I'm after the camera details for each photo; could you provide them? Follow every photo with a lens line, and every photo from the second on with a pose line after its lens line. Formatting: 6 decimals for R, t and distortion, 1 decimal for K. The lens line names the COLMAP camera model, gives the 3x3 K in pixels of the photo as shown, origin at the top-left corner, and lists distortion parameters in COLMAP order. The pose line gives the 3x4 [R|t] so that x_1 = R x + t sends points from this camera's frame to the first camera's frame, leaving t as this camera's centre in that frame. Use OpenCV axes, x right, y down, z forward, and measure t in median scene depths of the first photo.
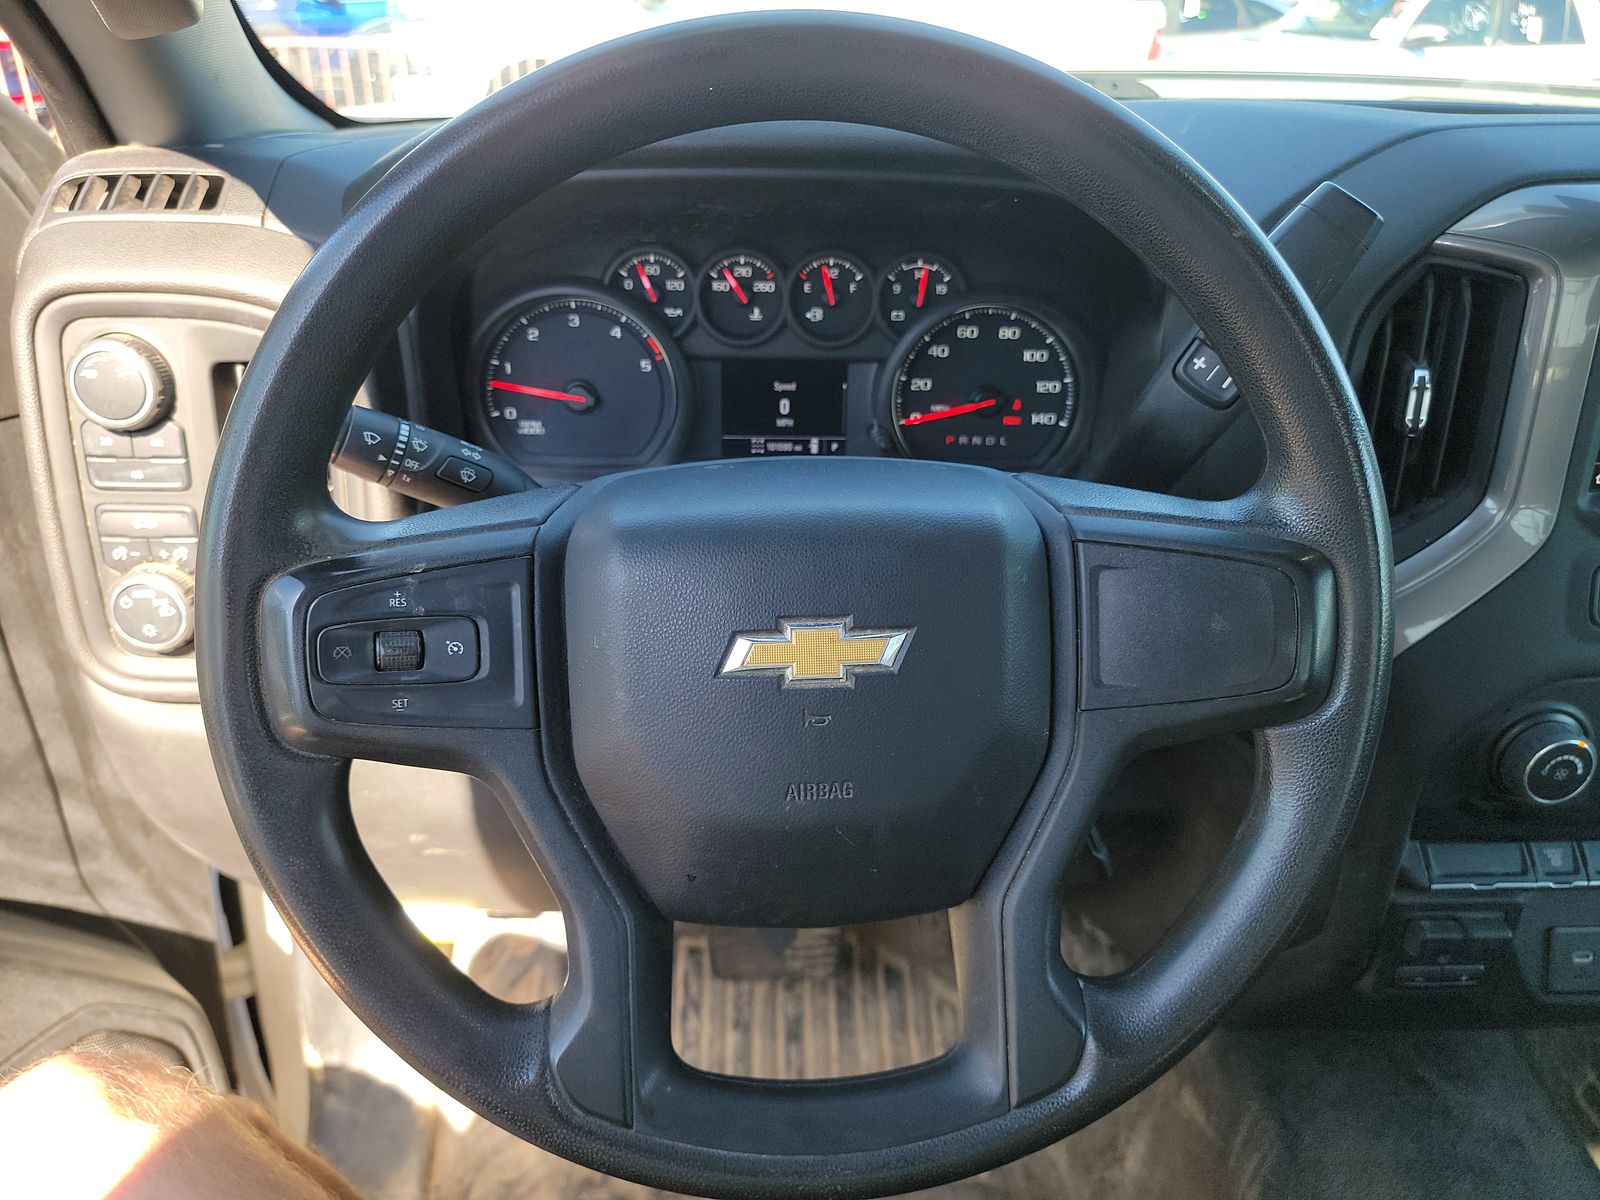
lens RADIAL K [[1104.7, 0, 806.7], [0, 1104.7, 596.6], [0, 0, 1]] dist [0.024339, -0.018833]
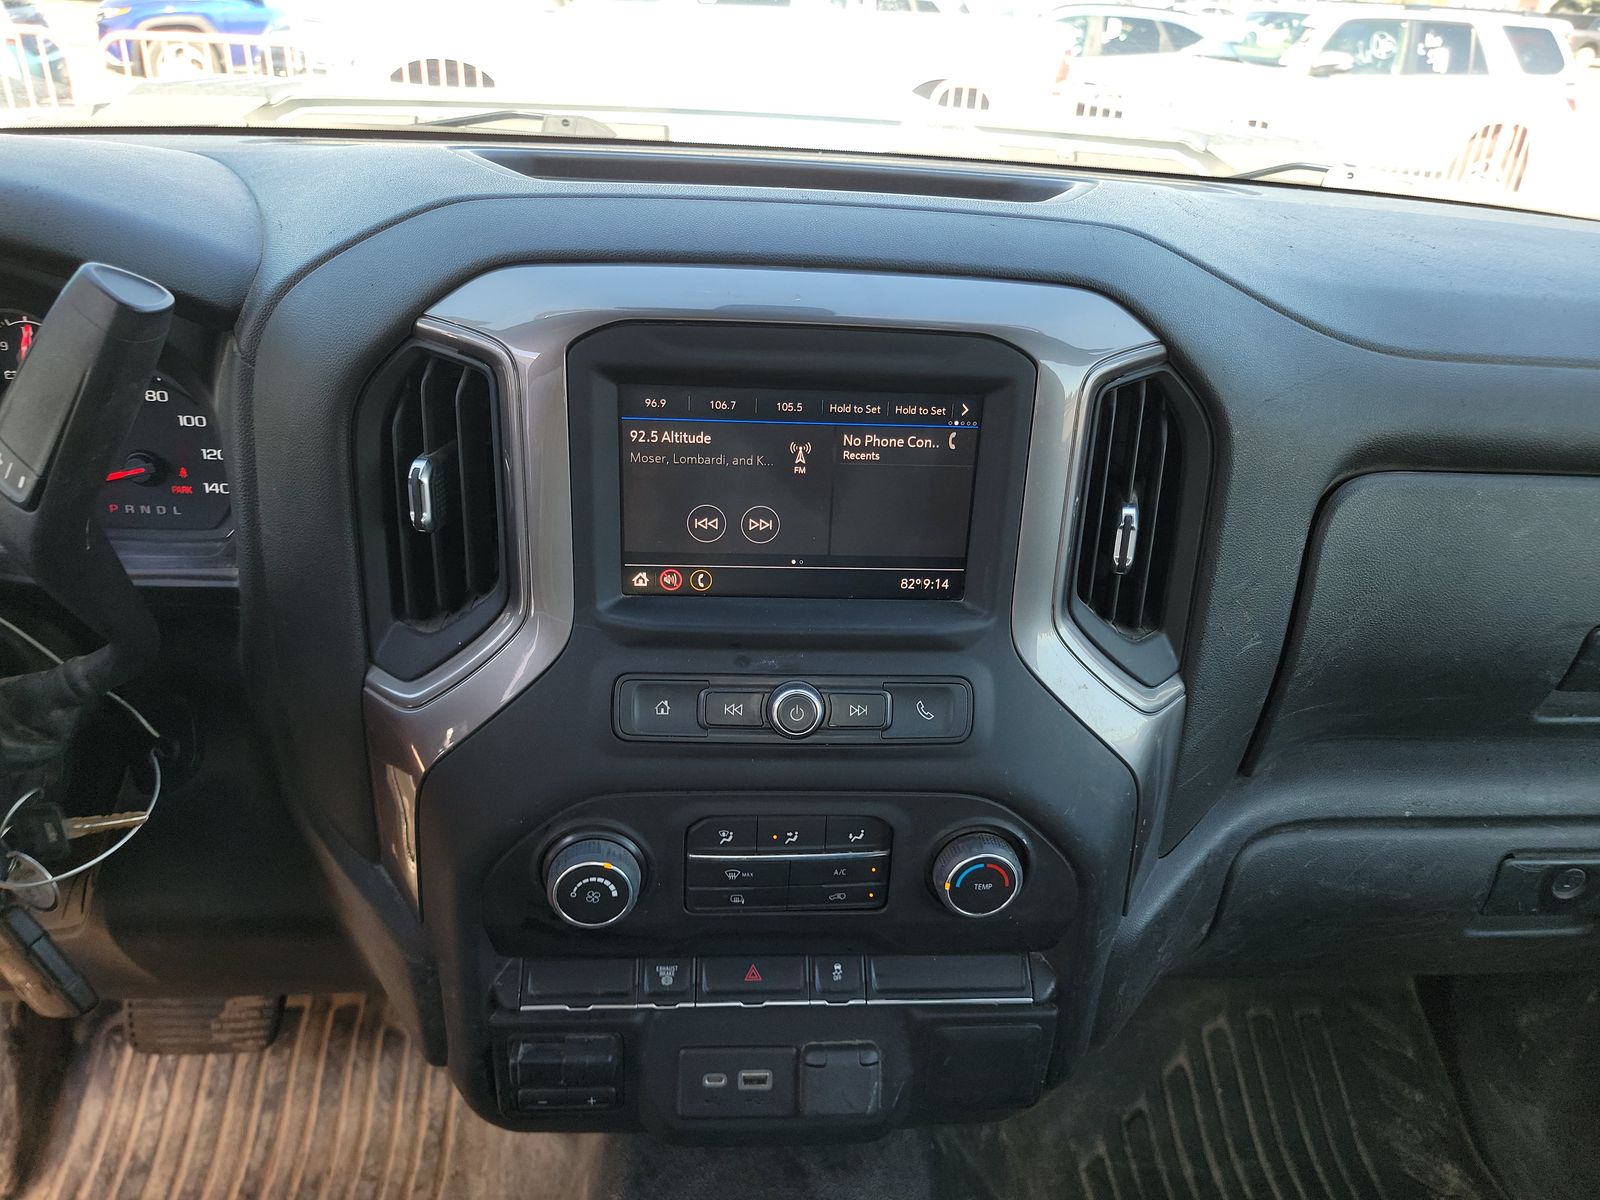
lens RADIAL K [[1104.7, 0, 783.5], [0, 1104.7, 609.6], [0, 0, 1]] dist [0.024339, -0.018833]
pose [[0.999382, 0.019055, 0.029550, 0.692536], [-0.019220, 0.999801, 0.005329, -0.076602], [-0.029443, -0.005894, 0.999549, 0.060052]]
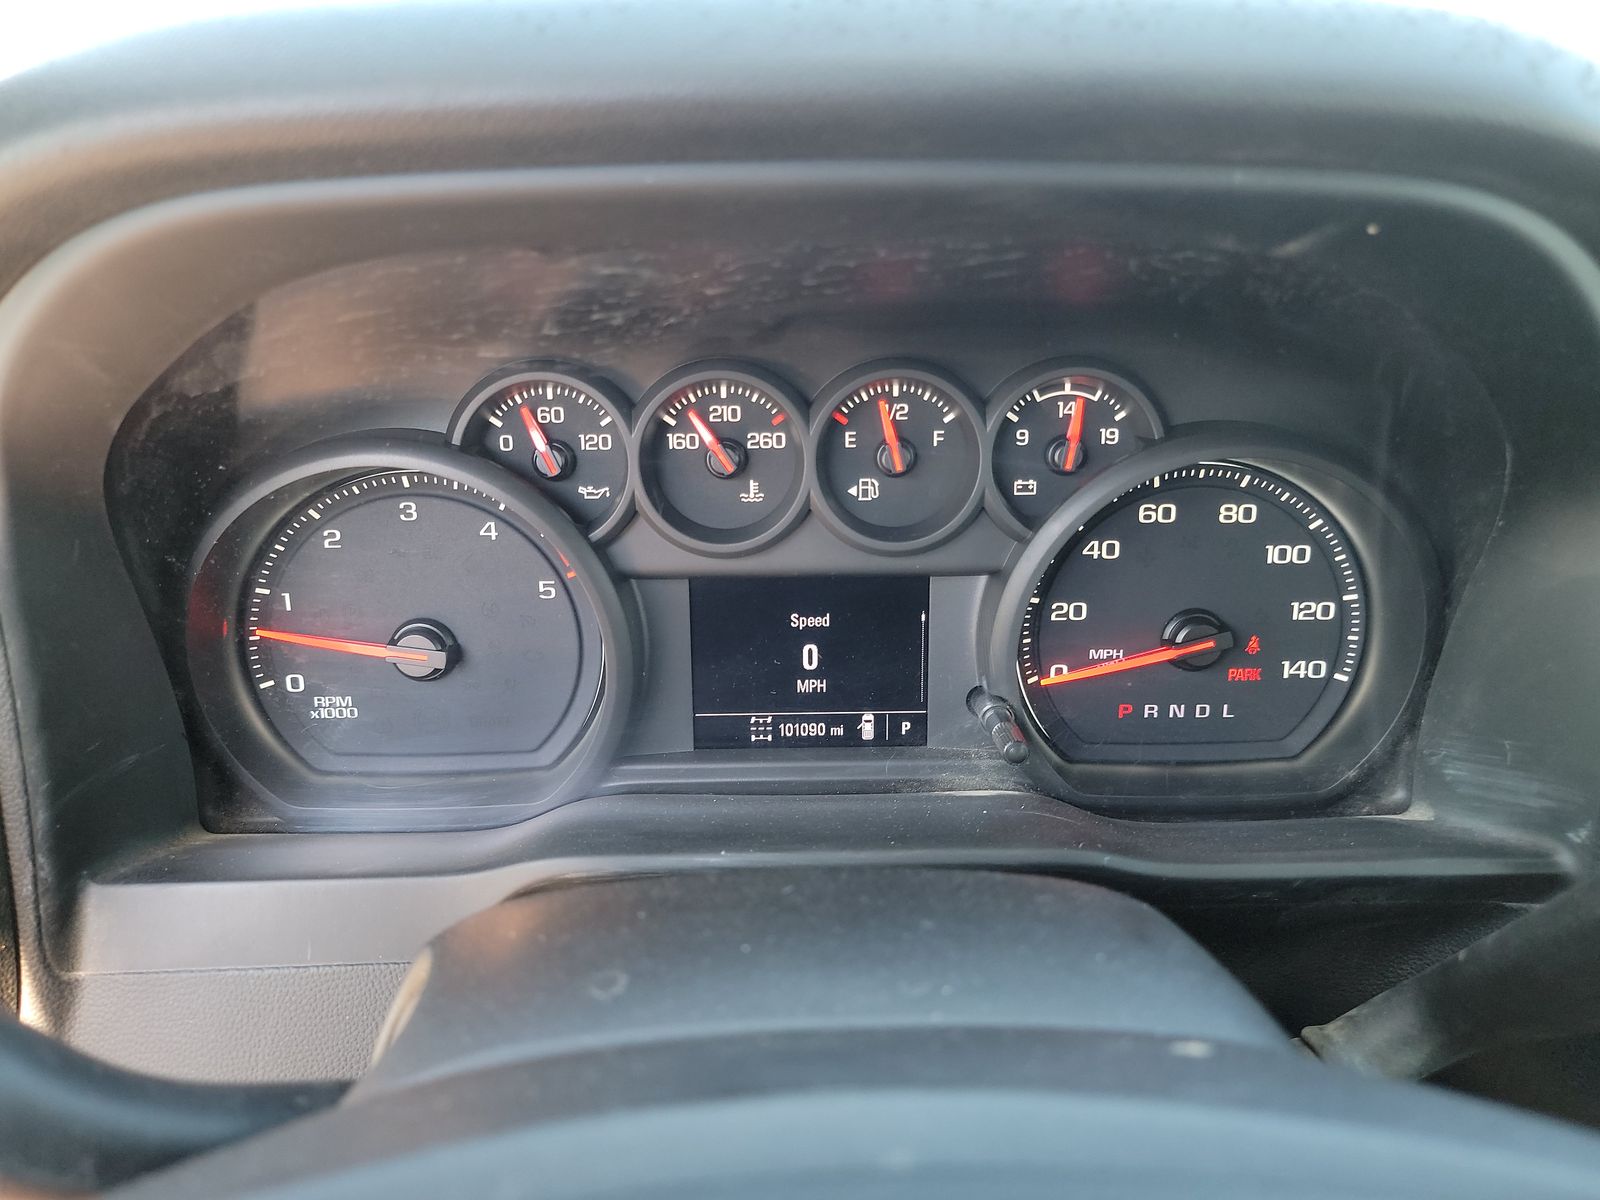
lens RADIAL K [[1104.7, 0, 794.6], [0, 1104.7, 593.0], [0, 0, 1]] dist [0.024339, -0.018833]
pose [[0.998987, -0.018839, -0.040864, -0.005386], [0.014235, 0.993809, -0.110186, -0.148668], [0.042687, 0.109493, 0.993071, 0.484763]]
